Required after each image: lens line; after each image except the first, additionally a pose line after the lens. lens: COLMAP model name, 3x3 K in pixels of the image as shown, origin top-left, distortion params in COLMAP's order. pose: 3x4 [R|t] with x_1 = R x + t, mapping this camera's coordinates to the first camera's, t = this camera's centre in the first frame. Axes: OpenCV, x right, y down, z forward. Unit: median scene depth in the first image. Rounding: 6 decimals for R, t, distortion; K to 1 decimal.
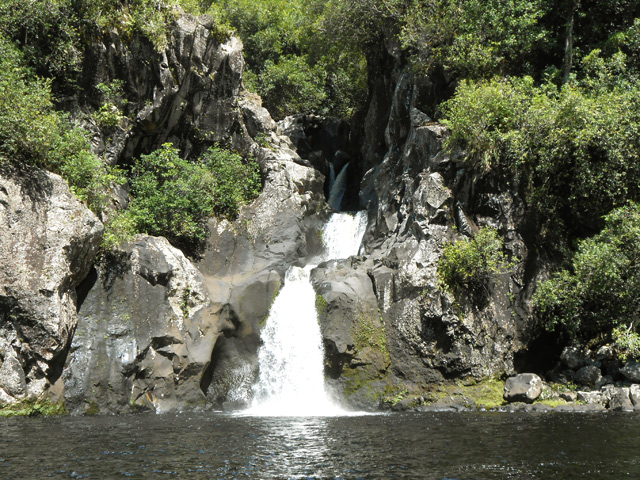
lens RADIAL K [[1008.9, 0, 322.7], [0, 1008.9, 240.8], [0, 0, 1]] dist [0.129072, 0.000000]
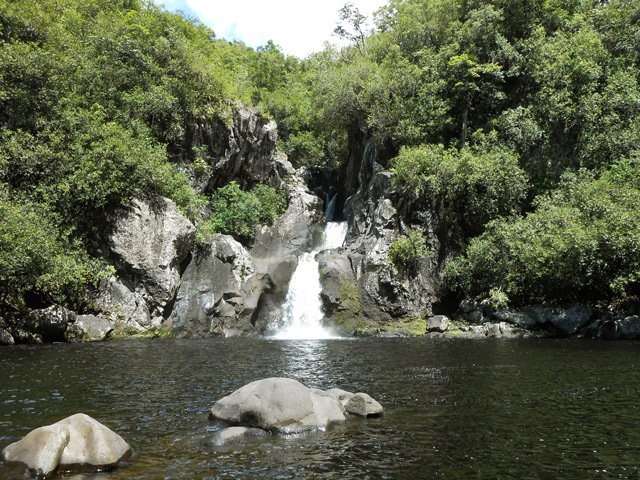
lens RADIAL K [[1008.9, 0, 317.9], [0, 1008.9, 240.0], [0, 0, 1]] dist [0.129072, 0.000000]
pose [[0.999917, 0.005685, -0.011596, 0.013012], [-0.005575, 0.999940, 0.009447, -0.012852], [0.011649, -0.009382, 0.999888, -0.727733]]
